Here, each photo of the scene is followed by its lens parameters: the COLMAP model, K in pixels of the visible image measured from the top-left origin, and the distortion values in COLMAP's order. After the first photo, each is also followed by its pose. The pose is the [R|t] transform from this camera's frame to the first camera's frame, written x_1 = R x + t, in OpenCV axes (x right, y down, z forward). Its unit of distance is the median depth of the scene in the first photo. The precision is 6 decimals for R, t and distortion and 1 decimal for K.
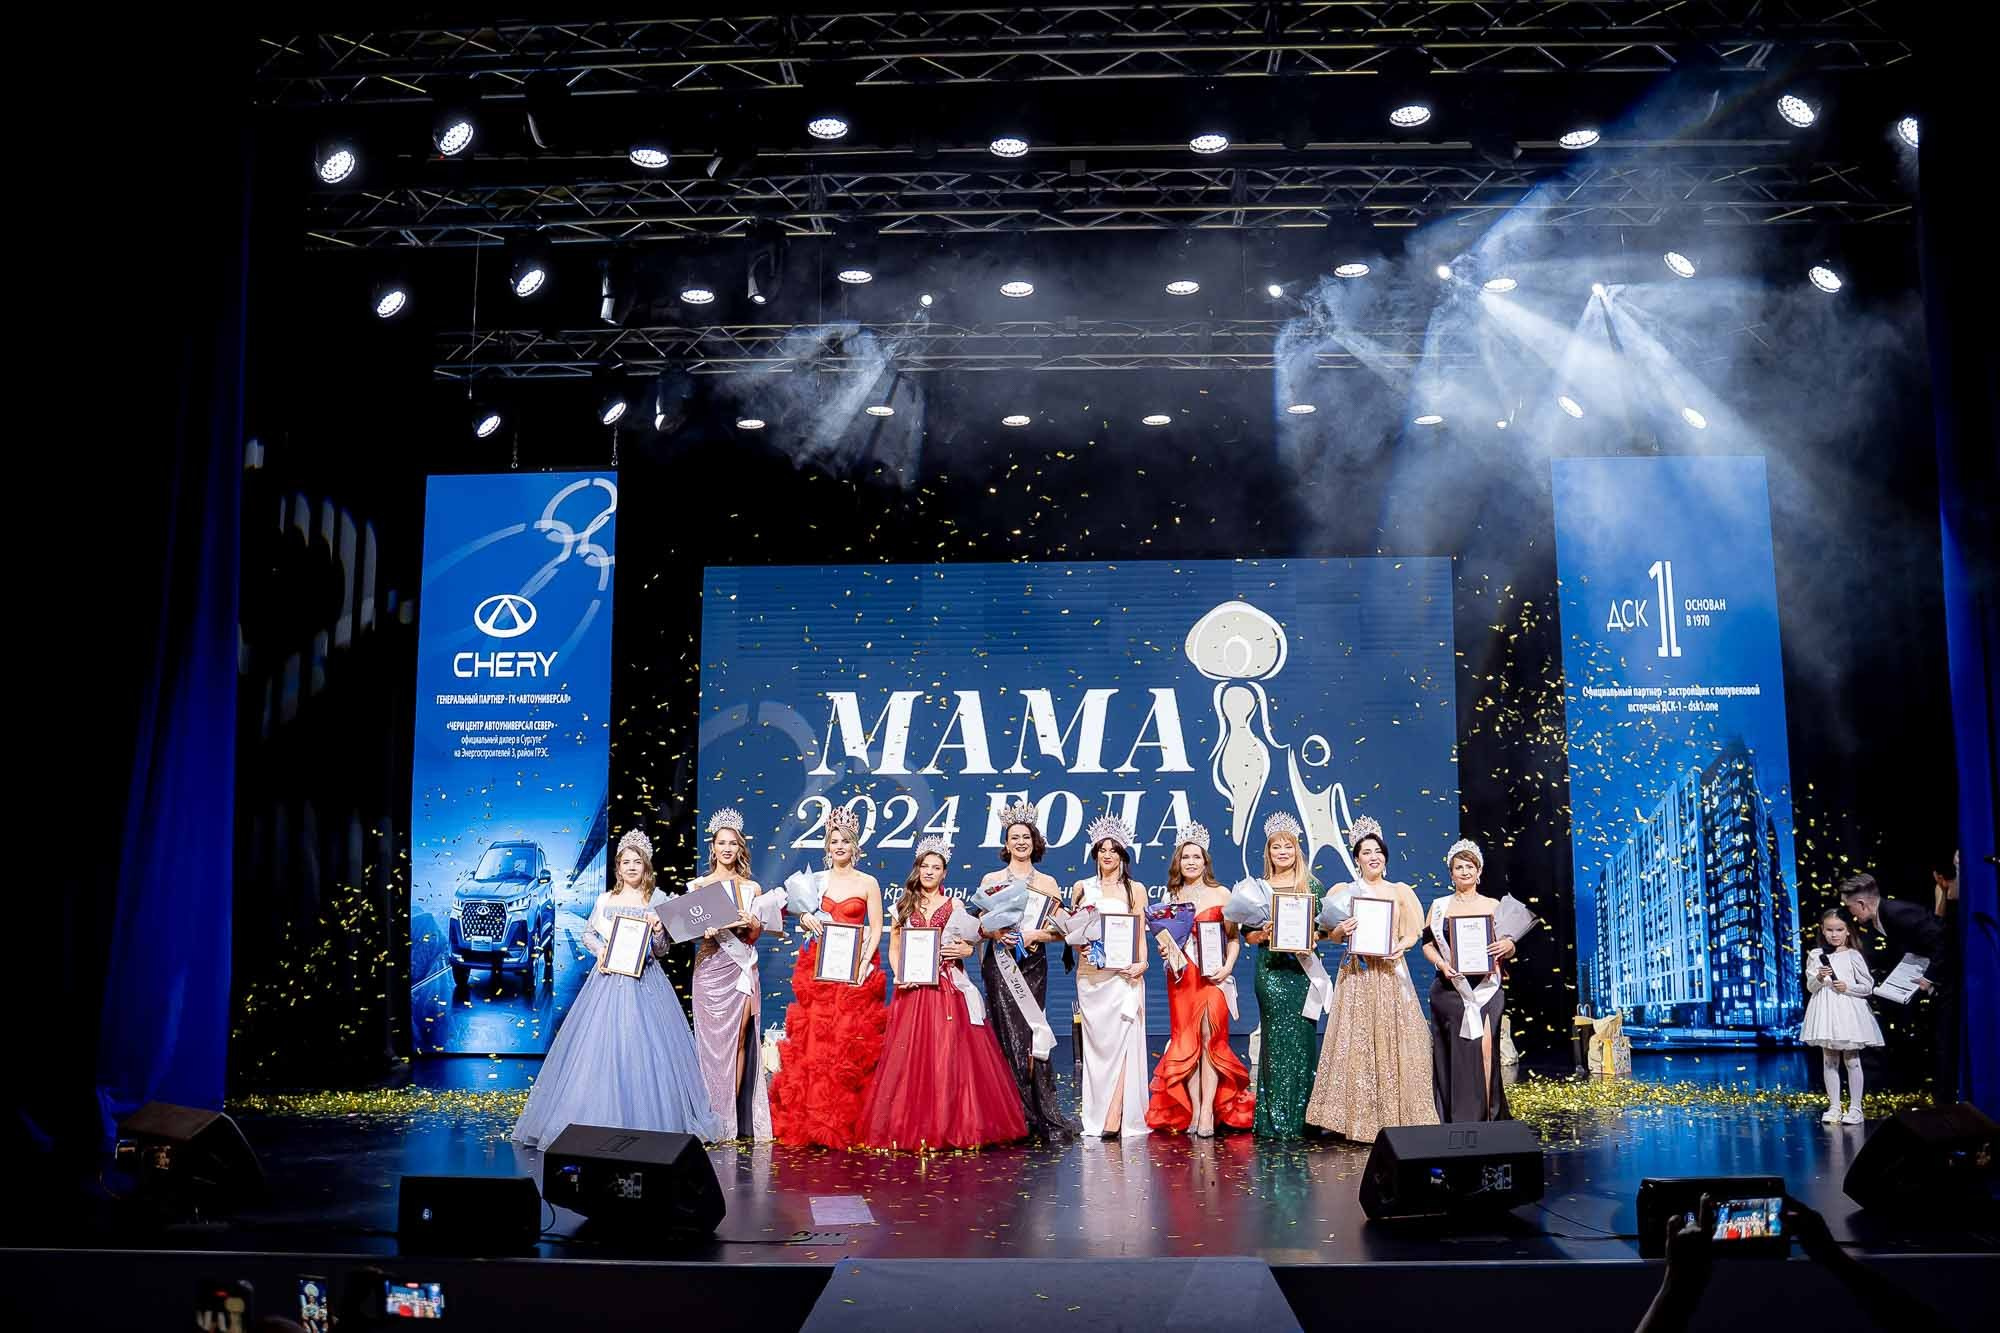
lens RADIAL K [[1607.9, 0, 997.3], [0, 1607.9, 668.5], [0, 0, 1]] dist [-0.117964, 0.087580]
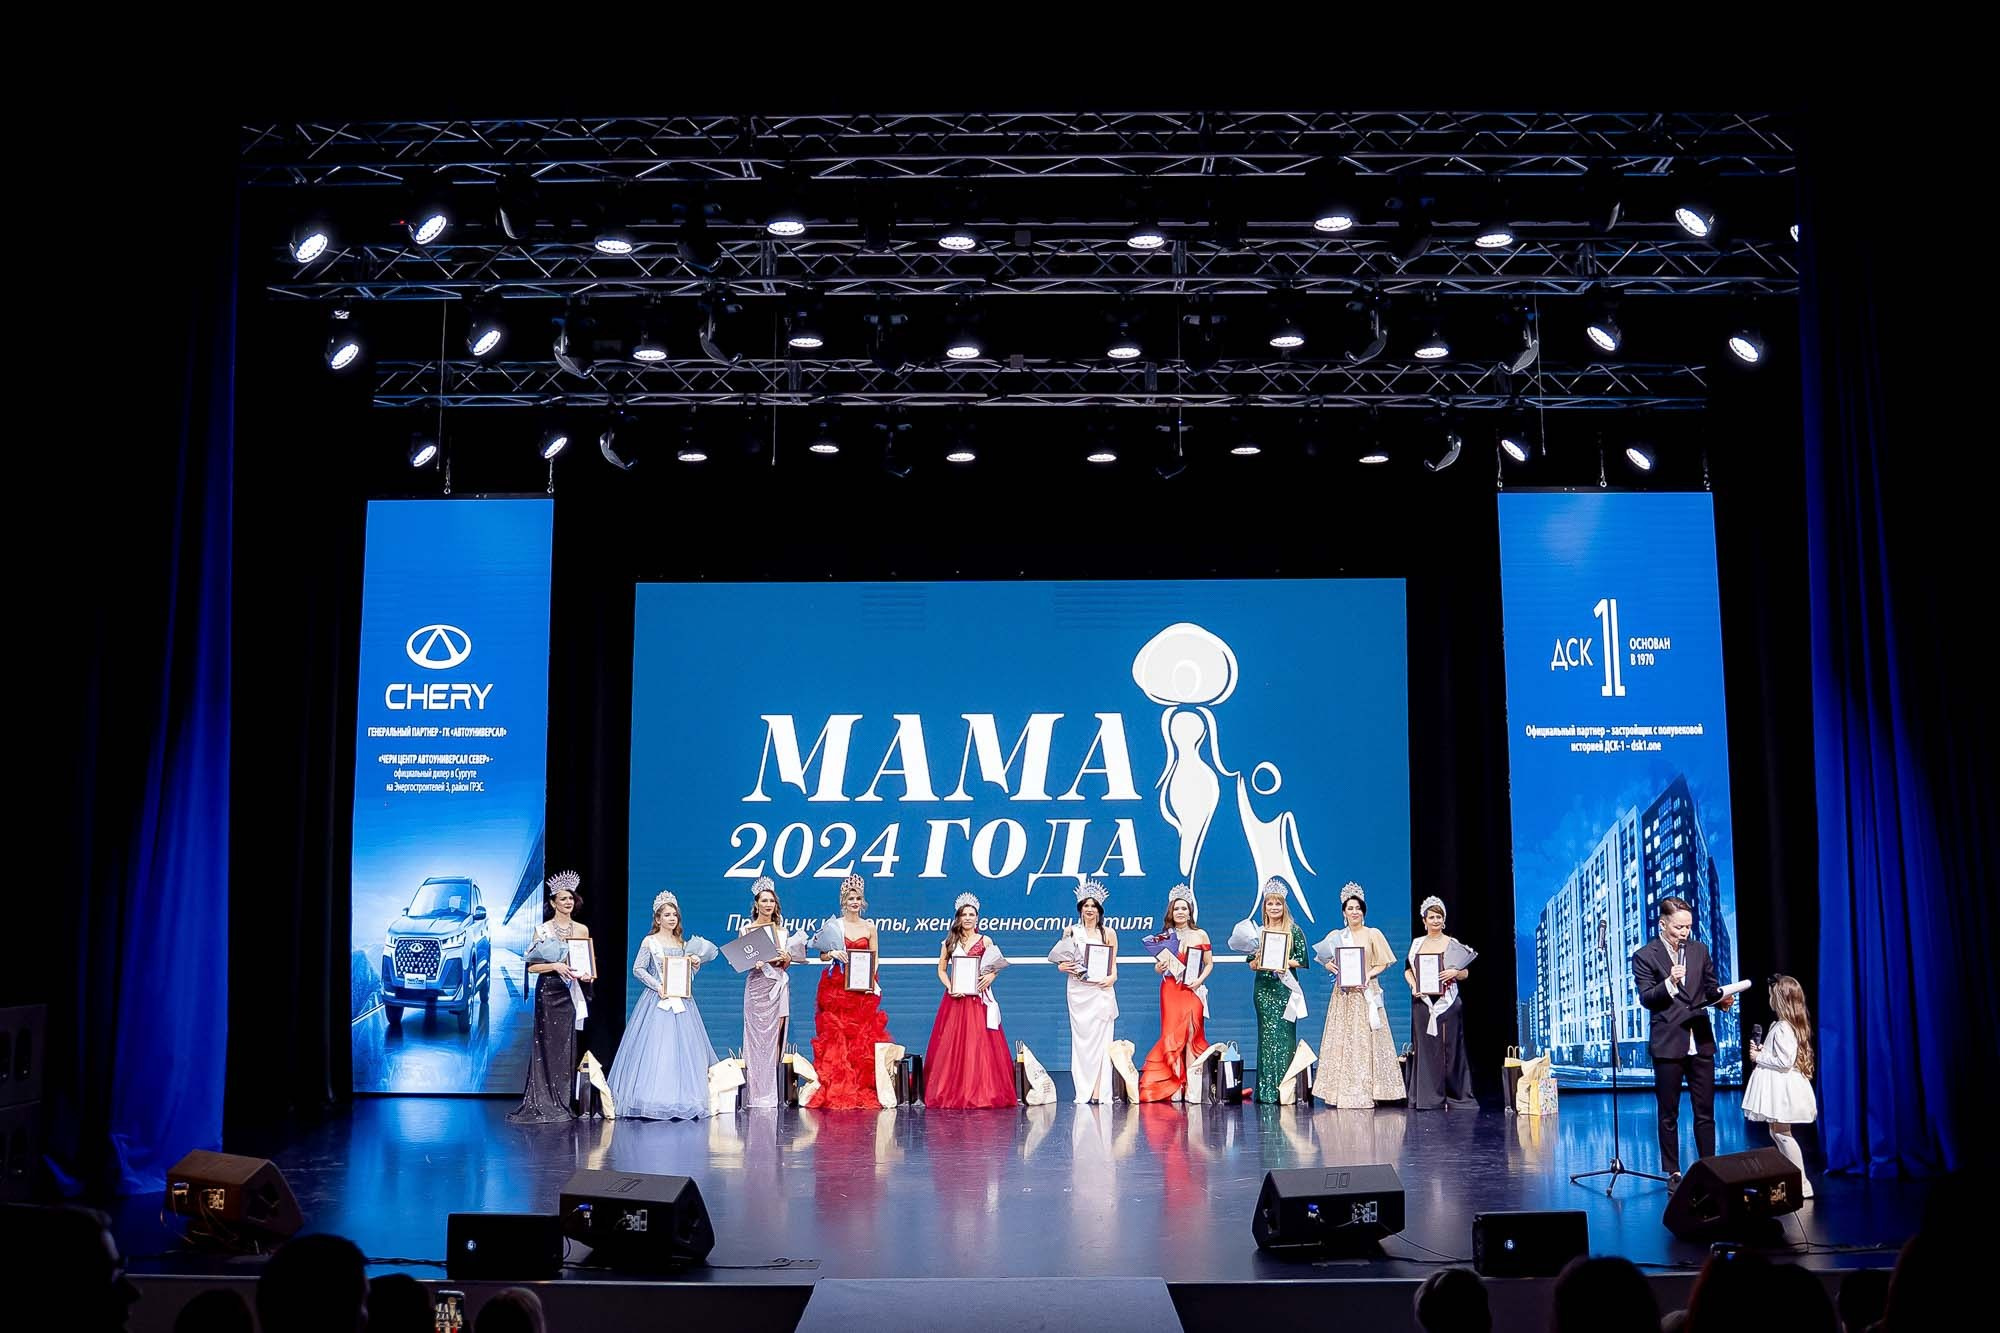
lens RADIAL K [[1947.3, 0, 987.3], [0, 1947.3, 595.3], [0, 0, 1]] dist [-0.121807, 0.106425]
pose [[0.999555, 0.005525, 0.029310, -0.006294], [-0.005372, 0.999971, -0.005309, -0.061791], [-0.029339, 0.005149, 0.999556, -0.204499]]
